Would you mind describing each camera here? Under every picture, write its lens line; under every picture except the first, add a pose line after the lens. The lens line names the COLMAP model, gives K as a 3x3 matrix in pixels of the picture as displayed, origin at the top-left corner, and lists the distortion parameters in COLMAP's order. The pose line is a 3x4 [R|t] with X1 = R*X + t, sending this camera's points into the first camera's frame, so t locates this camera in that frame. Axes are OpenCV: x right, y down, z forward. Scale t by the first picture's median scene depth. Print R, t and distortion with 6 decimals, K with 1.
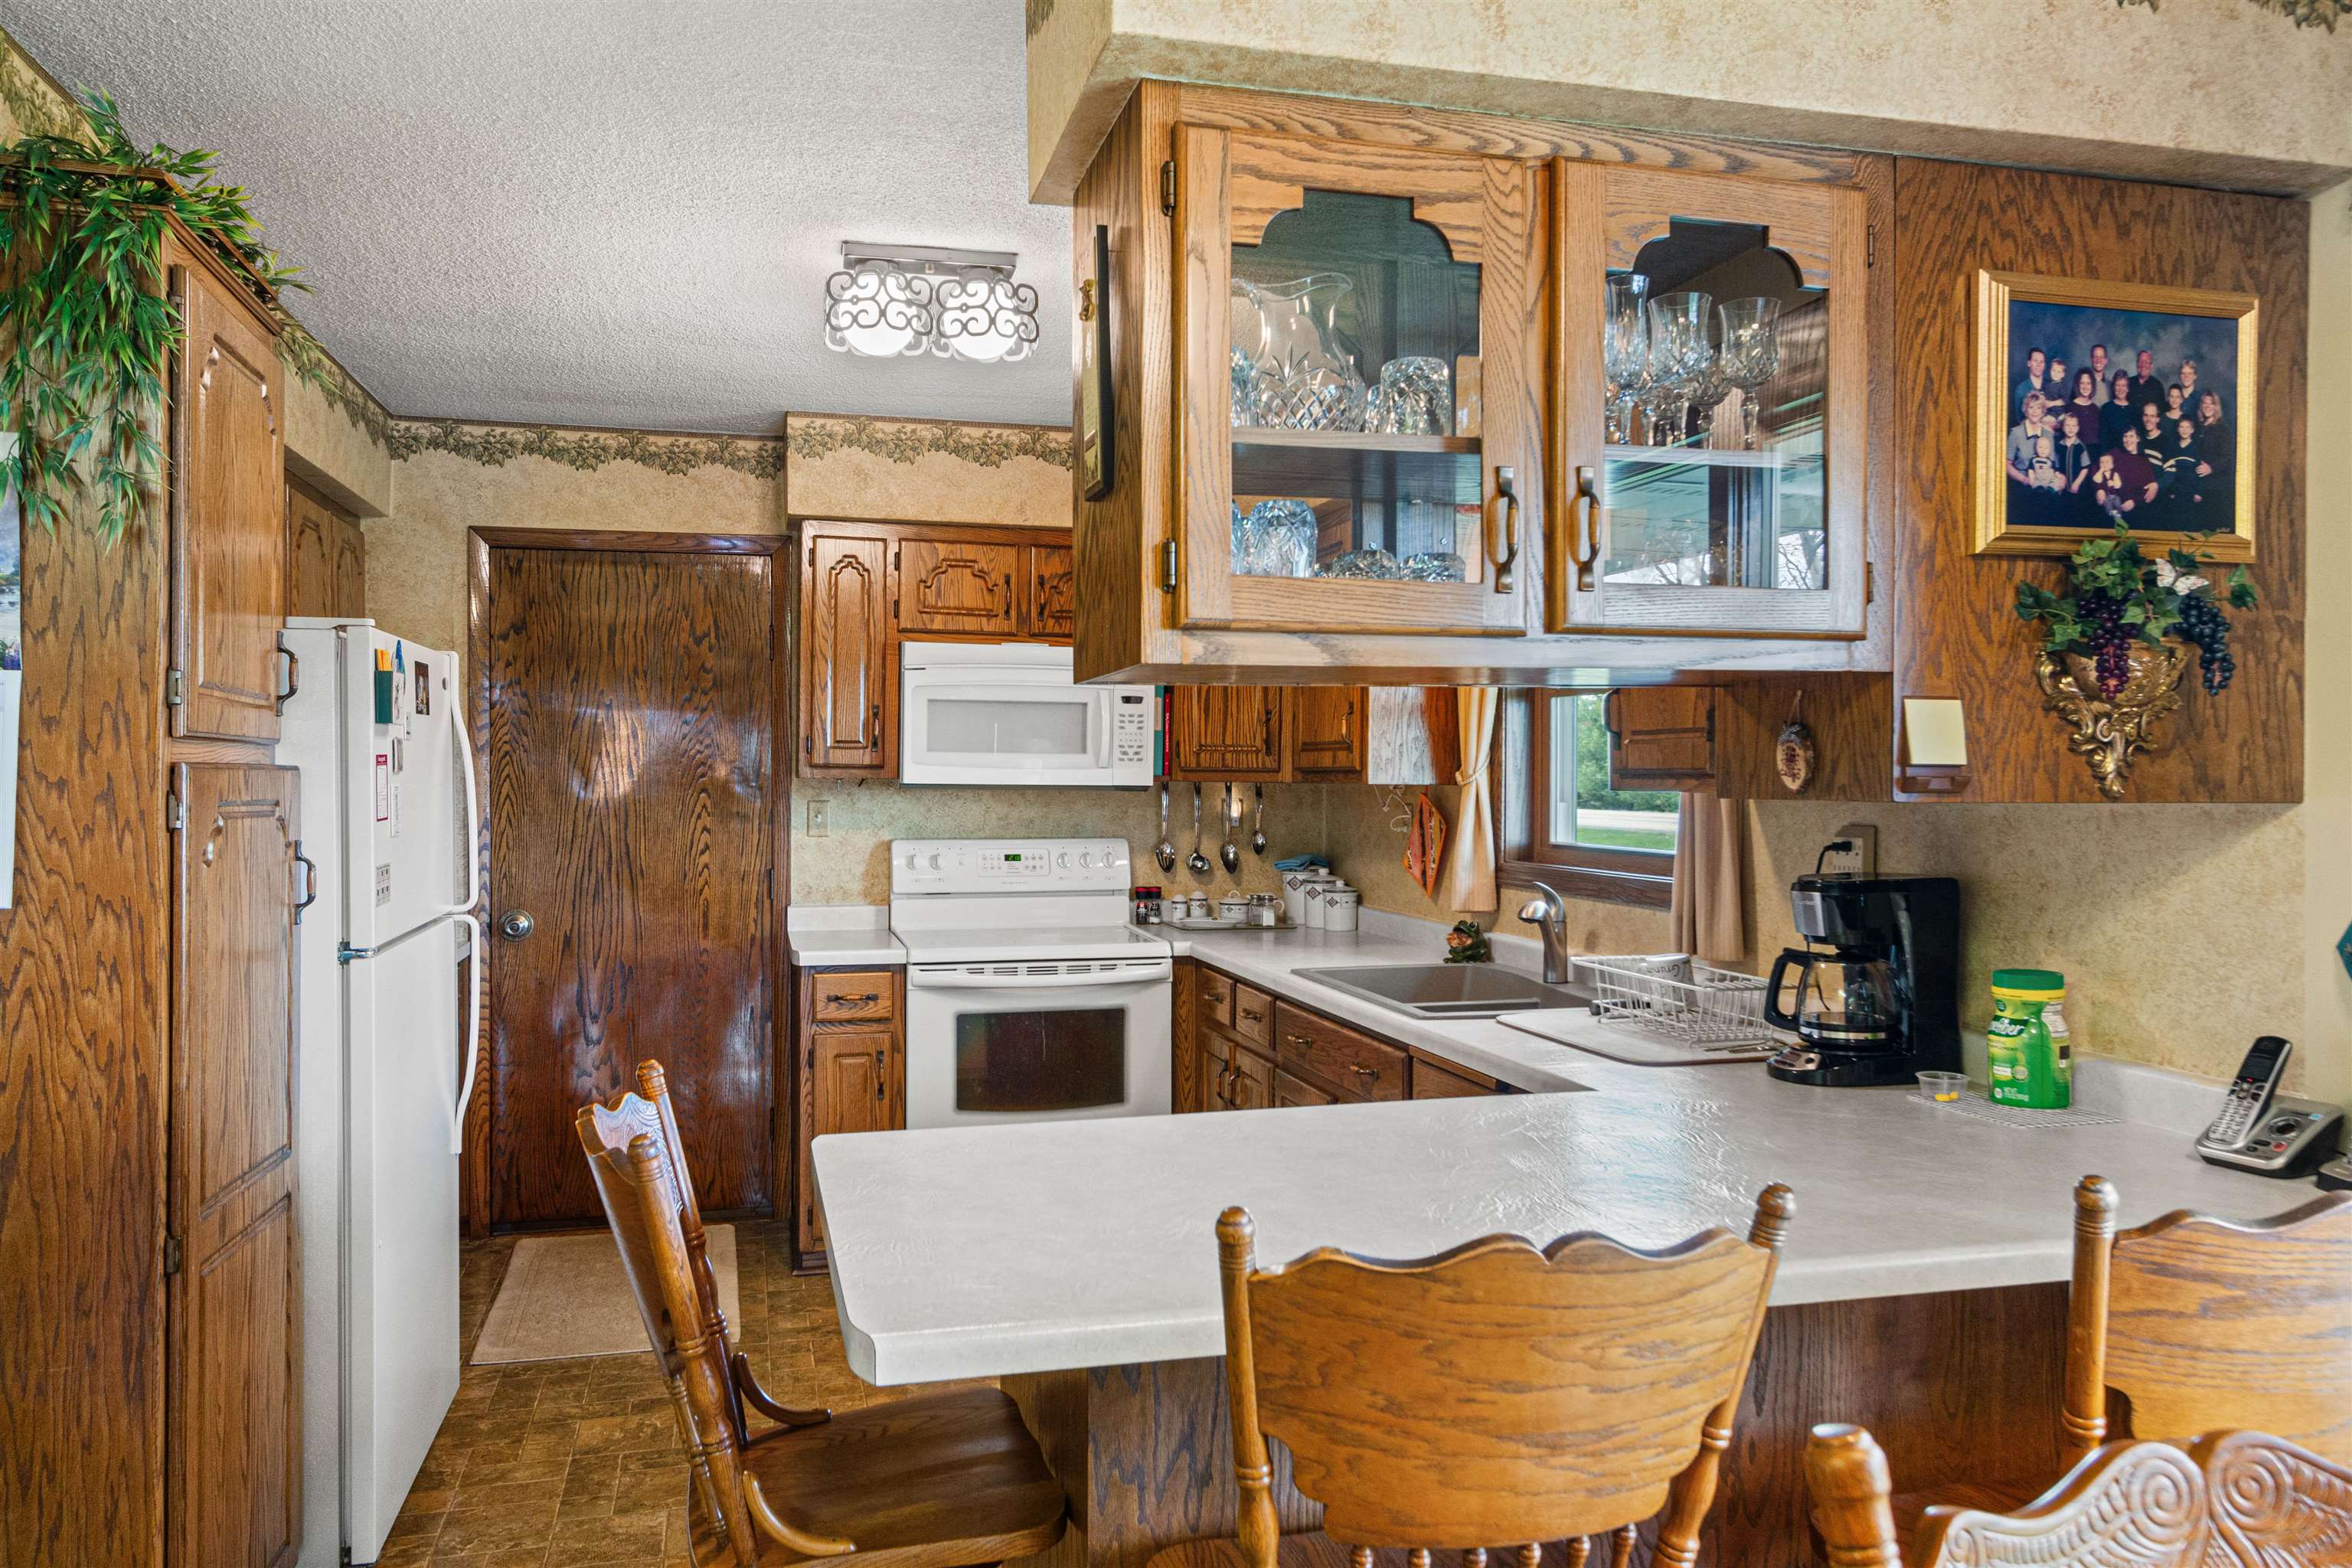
lens RADIAL K [[1668.9, 0, 1172.8], [0, 1668.9, 785.1], [0, 0, 1]] dist [0.012040, -0.003245]
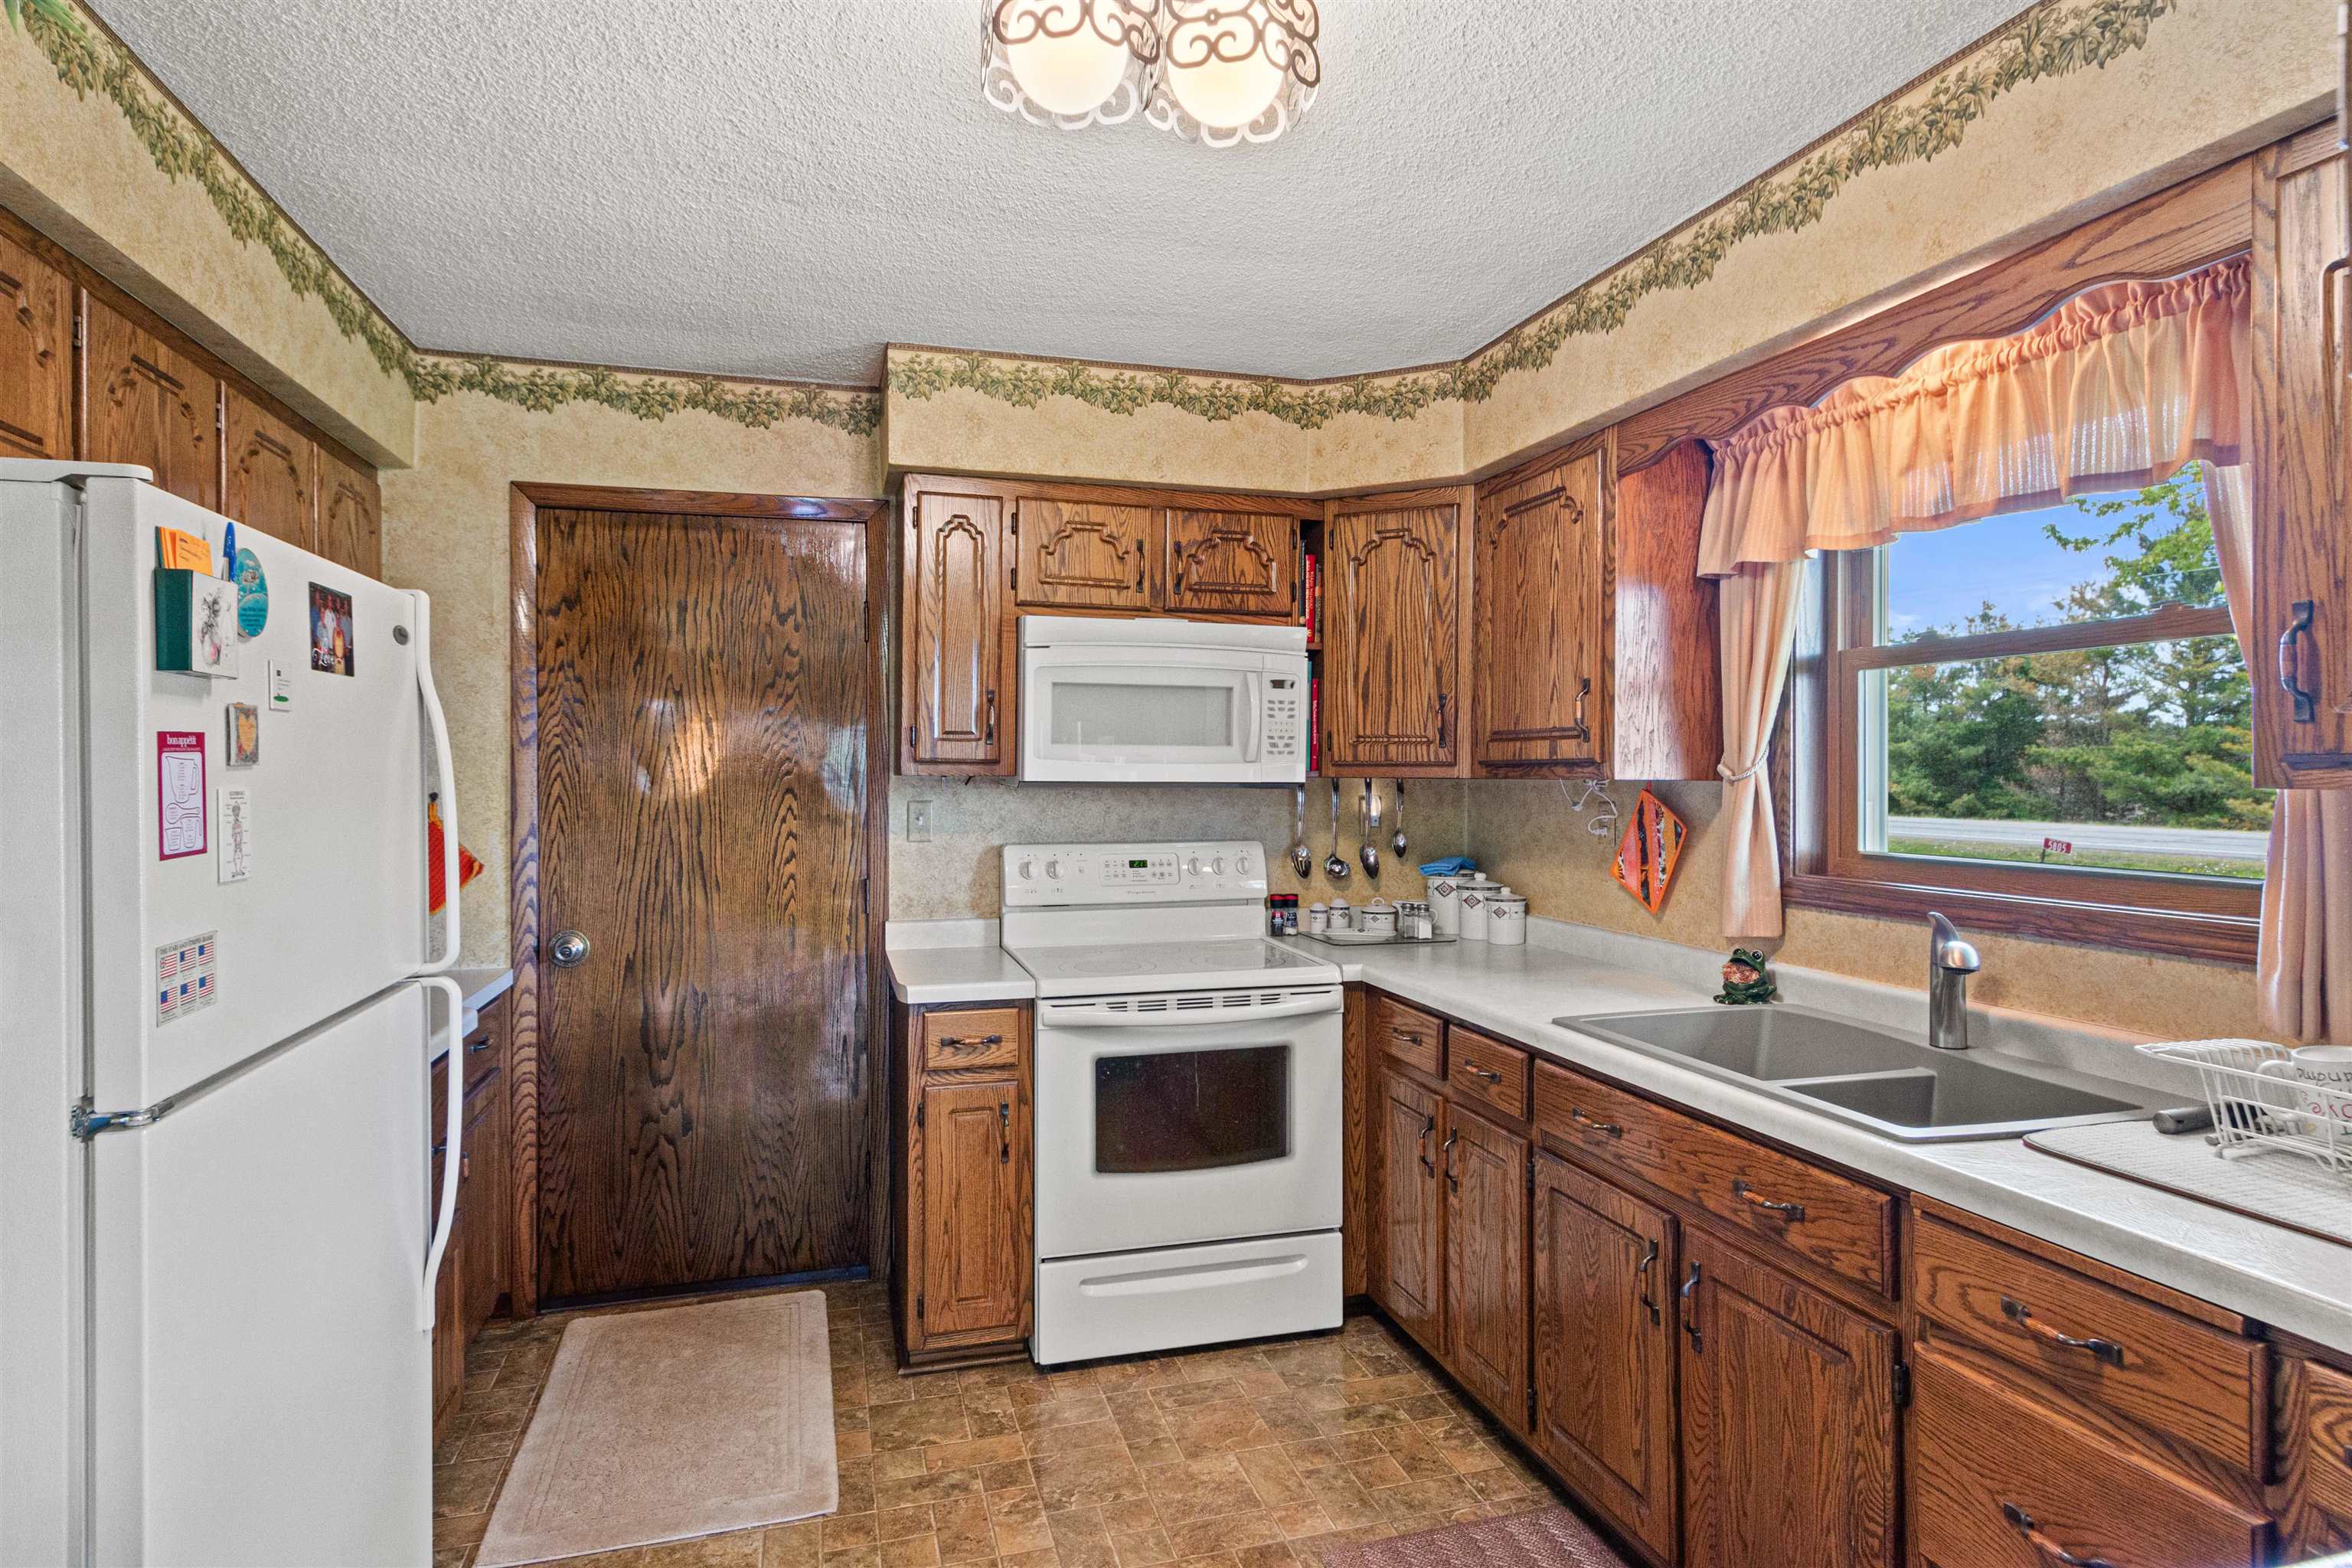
lens RADIAL K [[1284.7, 0, 1176.7], [0, 1284.7, 771.8], [0, 0, 1]] dist [0.013747, -0.000131]
pose [[0.999754, -0.004048, 0.021795, -0.096613], [0.004205, 0.999966, -0.007138, -0.000786], [-0.021765, 0.007228, 0.999737, 0.336396]]
